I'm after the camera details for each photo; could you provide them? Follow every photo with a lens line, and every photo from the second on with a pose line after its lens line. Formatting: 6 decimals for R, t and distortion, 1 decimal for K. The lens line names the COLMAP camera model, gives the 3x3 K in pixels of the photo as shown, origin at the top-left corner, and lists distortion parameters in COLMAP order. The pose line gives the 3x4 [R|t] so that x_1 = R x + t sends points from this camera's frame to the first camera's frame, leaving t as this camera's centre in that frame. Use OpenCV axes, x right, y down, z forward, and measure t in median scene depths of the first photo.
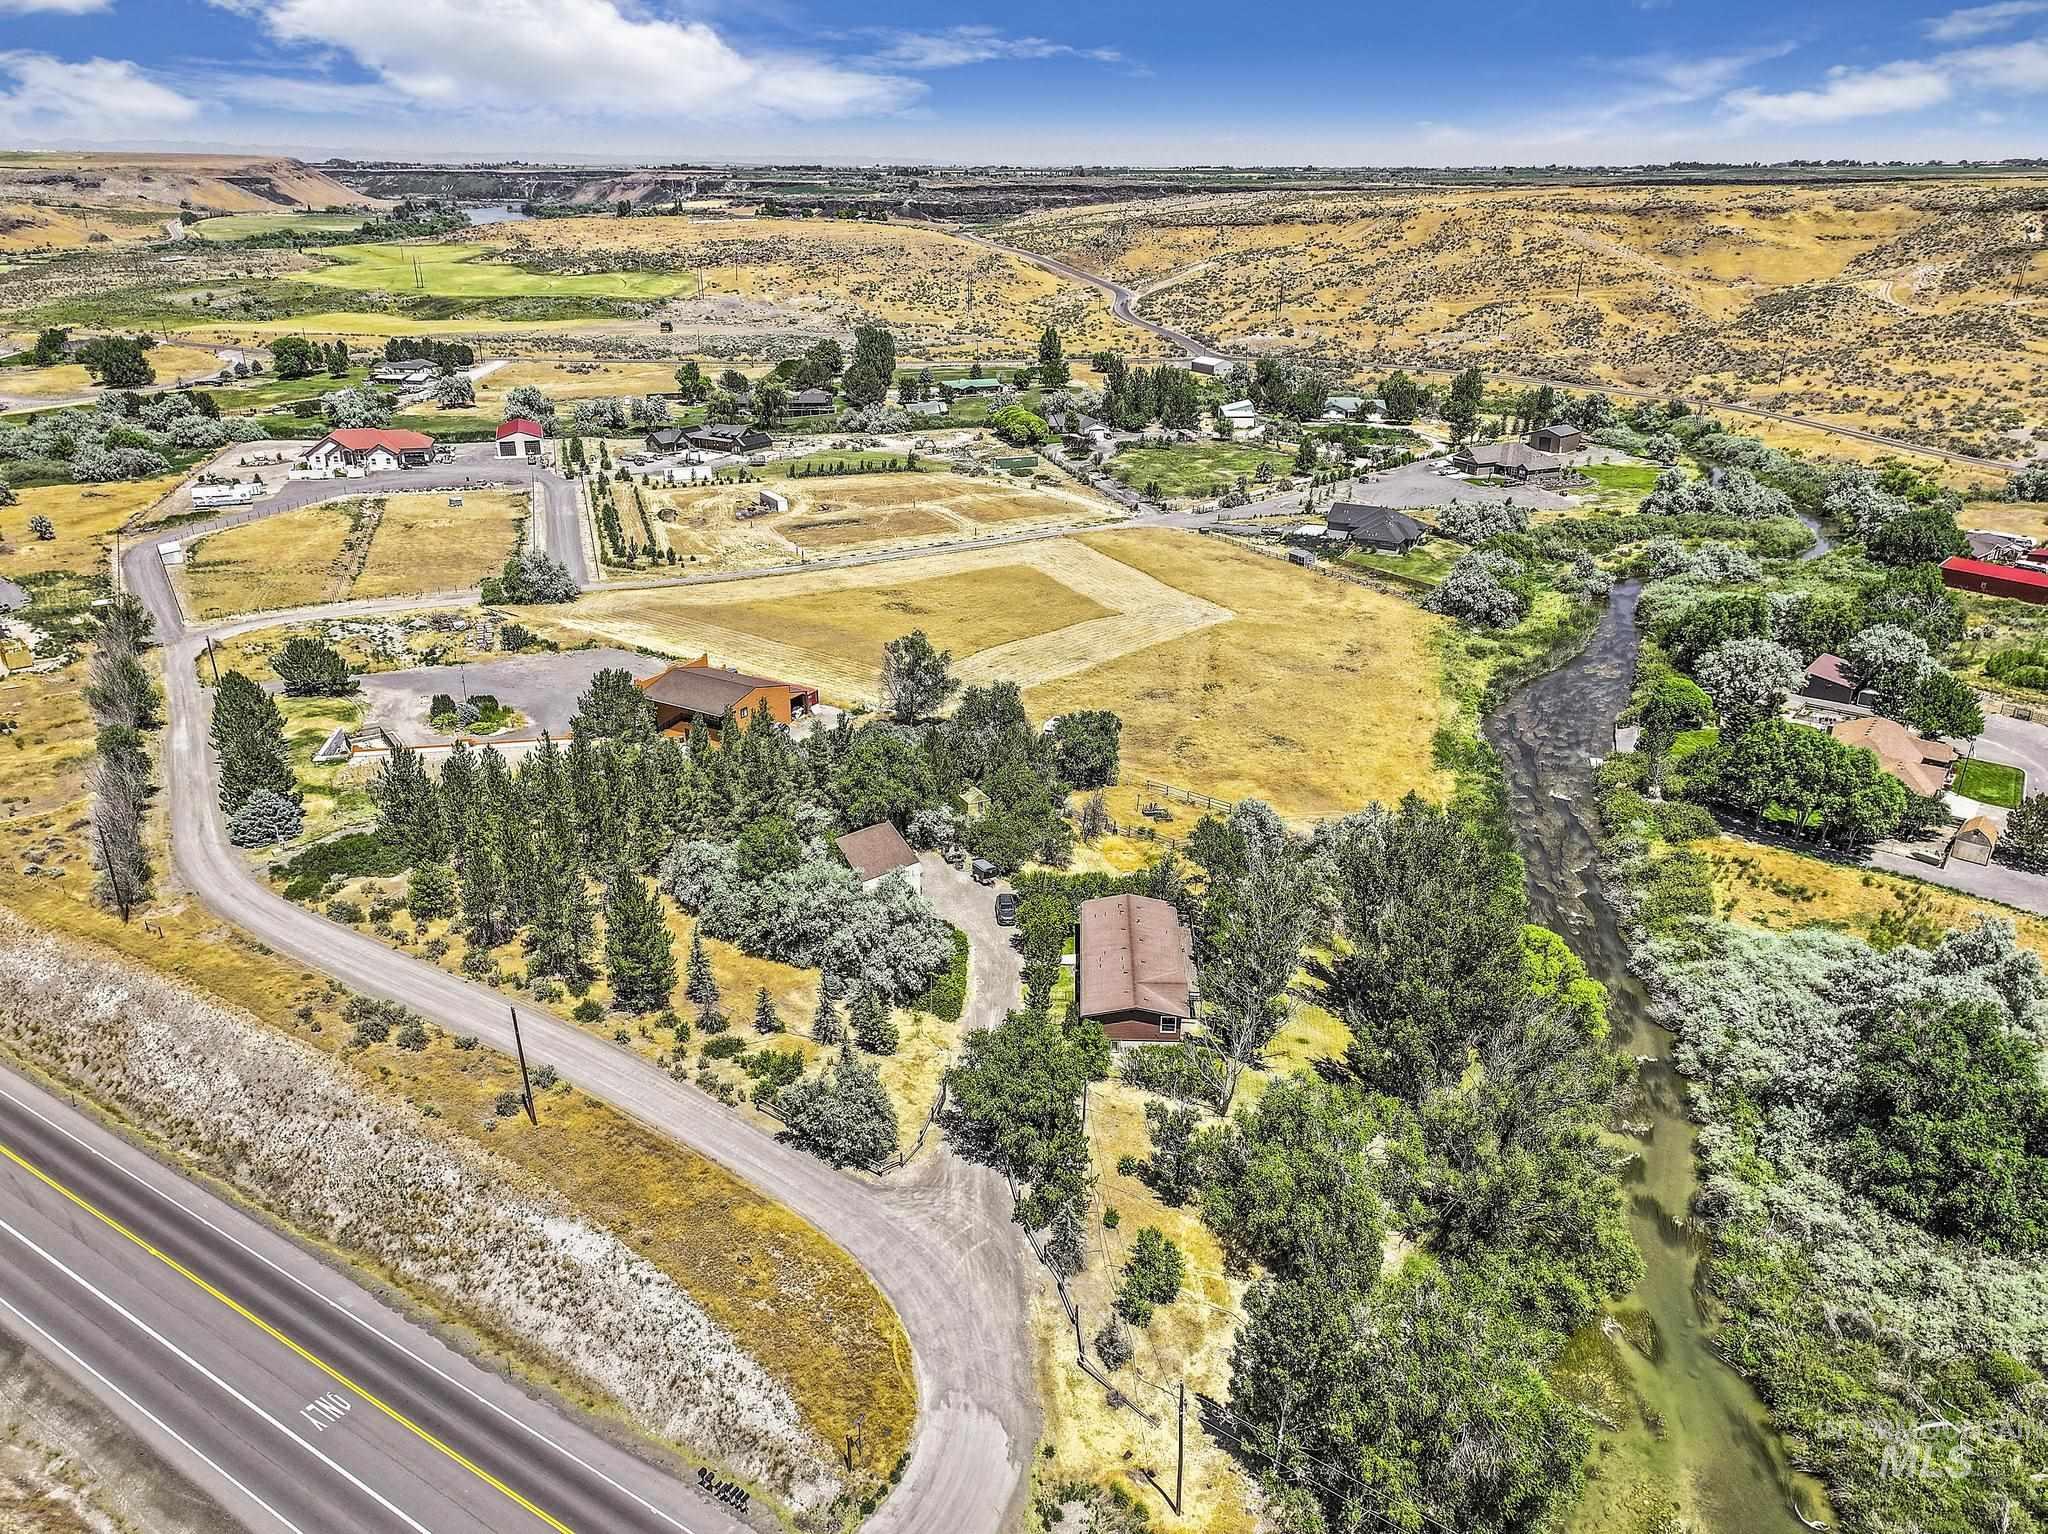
lens RADIAL K [[1444.0, 0, 1019.6], [0, 1444.0, 776.1], [0, 0, 1]] dist [-0.003220, 0.021909]
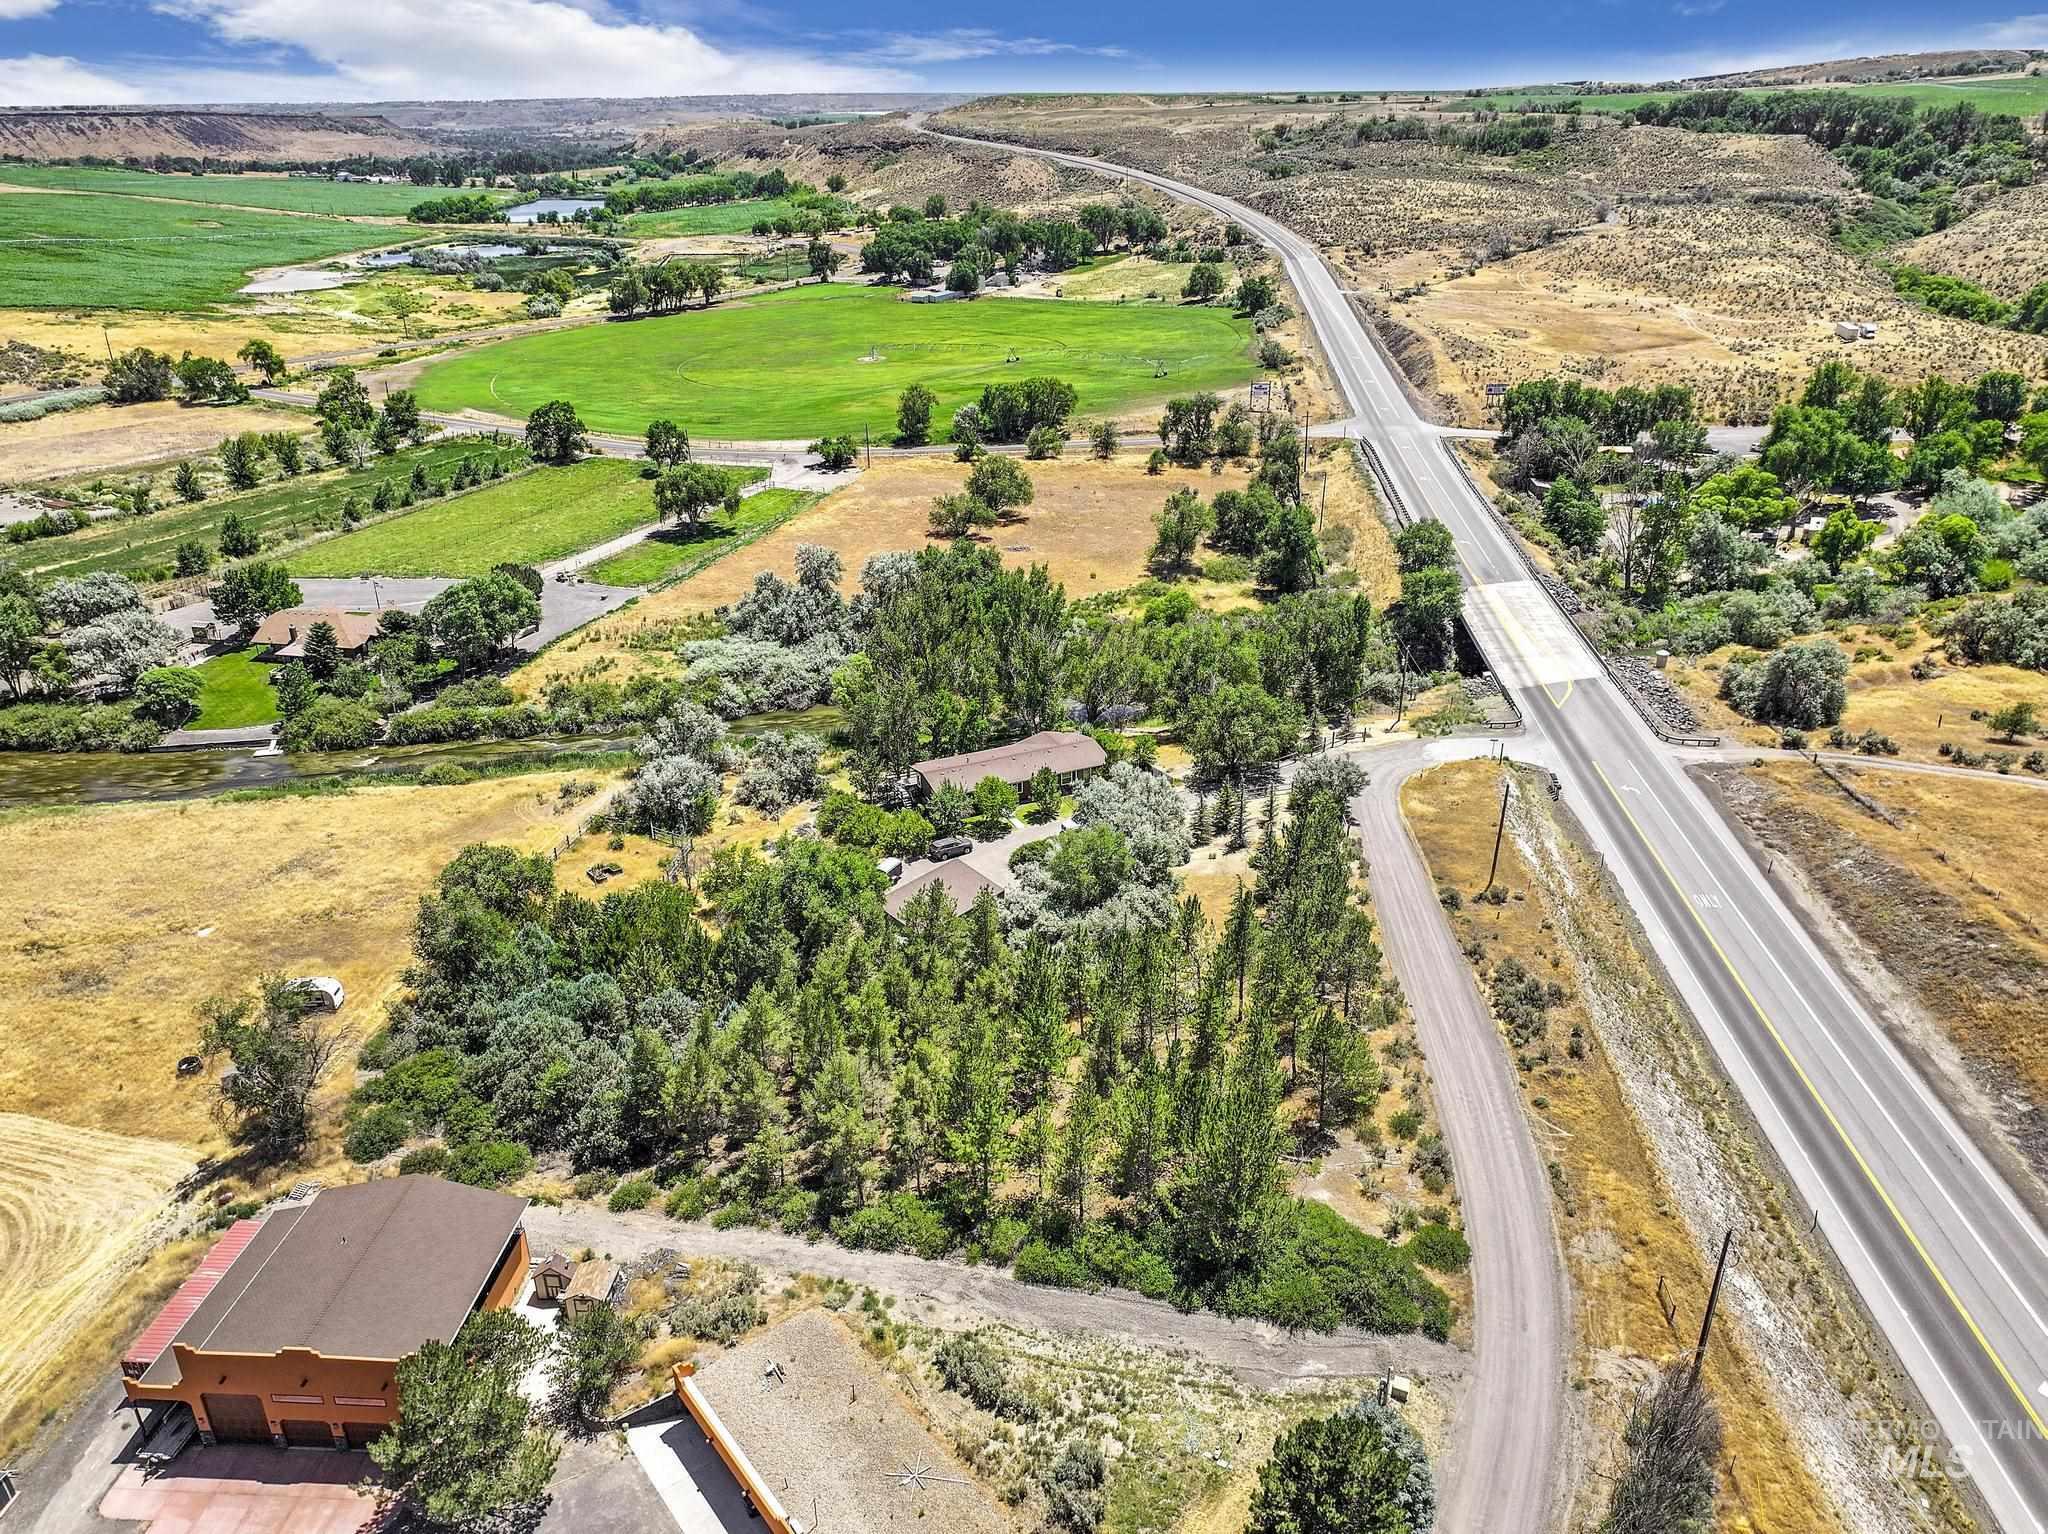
lens RADIAL K [[1444.0, 0, 1041.8], [0, 1444.0, 773.7], [0, 0, 1]] dist [-0.003220, 0.021909]
pose [[-0.468765, -0.367425, 0.803280, -0.657864], [0.344285, 0.761468, 0.549212, -0.378944], [-0.813466, 0.534008, -0.230451, 0.914974]]
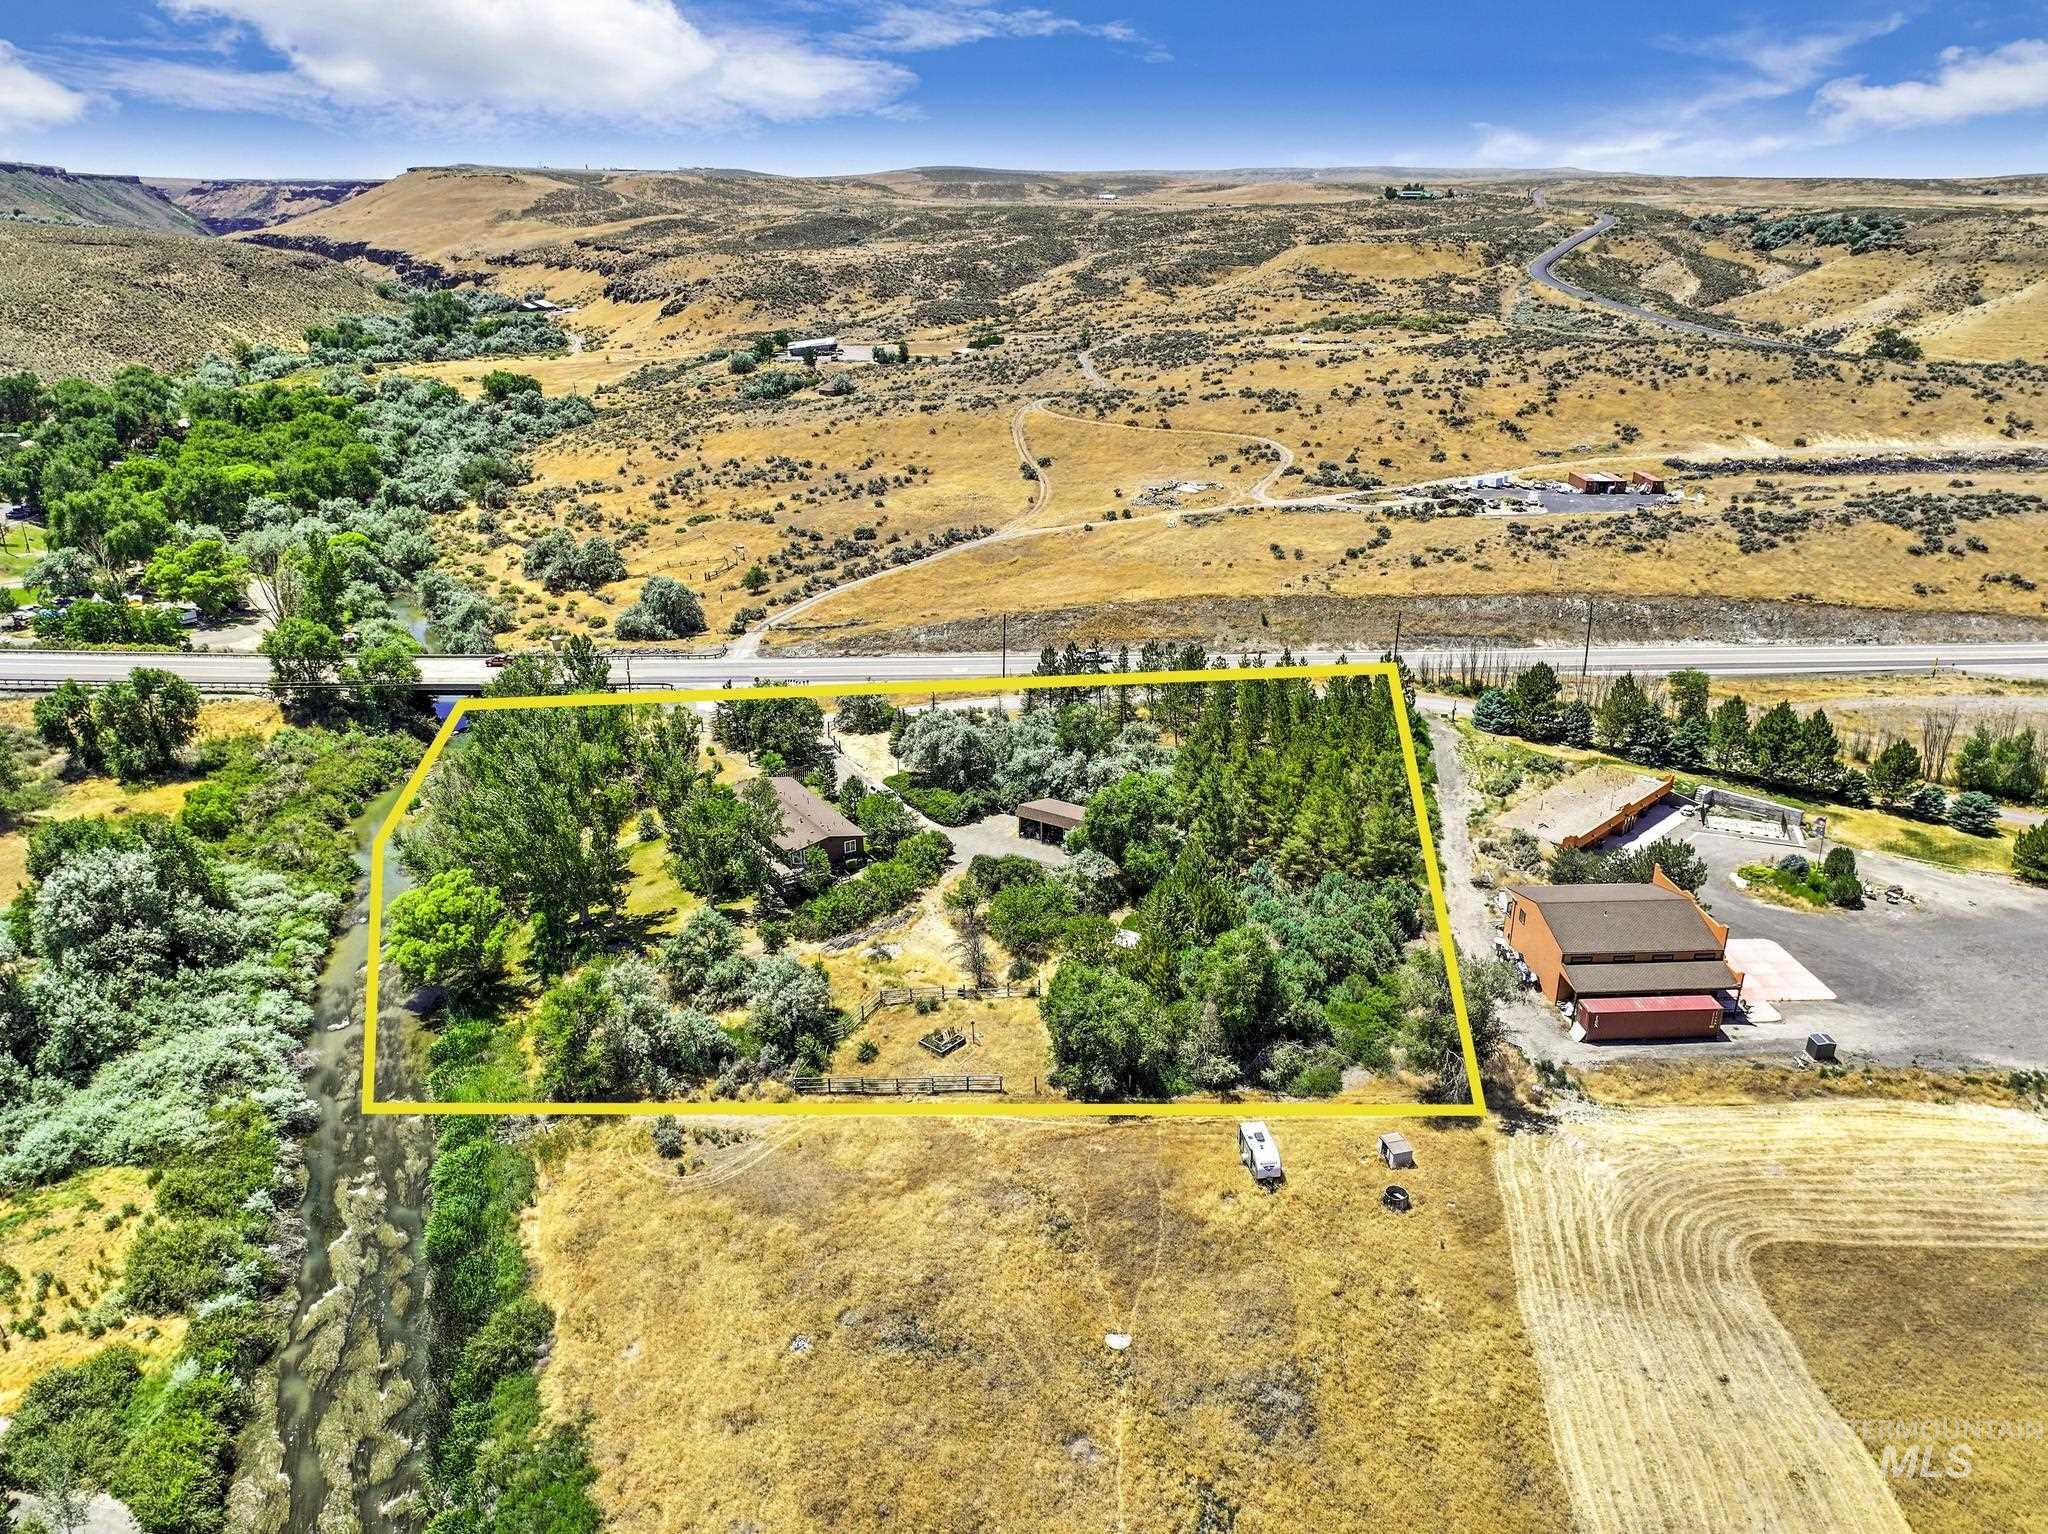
lens RADIAL K [[1444.0, 0, 1066.5], [0, 1444.0, 705.2], [0, 0, 1]] dist [-0.003220, 0.021909]
pose [[-0.814012, 0.174109, -0.554139, 0.405449], [-0.232250, 0.776872, 0.585260, -0.523563], [0.532394, 0.605108, -0.591947, 1.306249]]
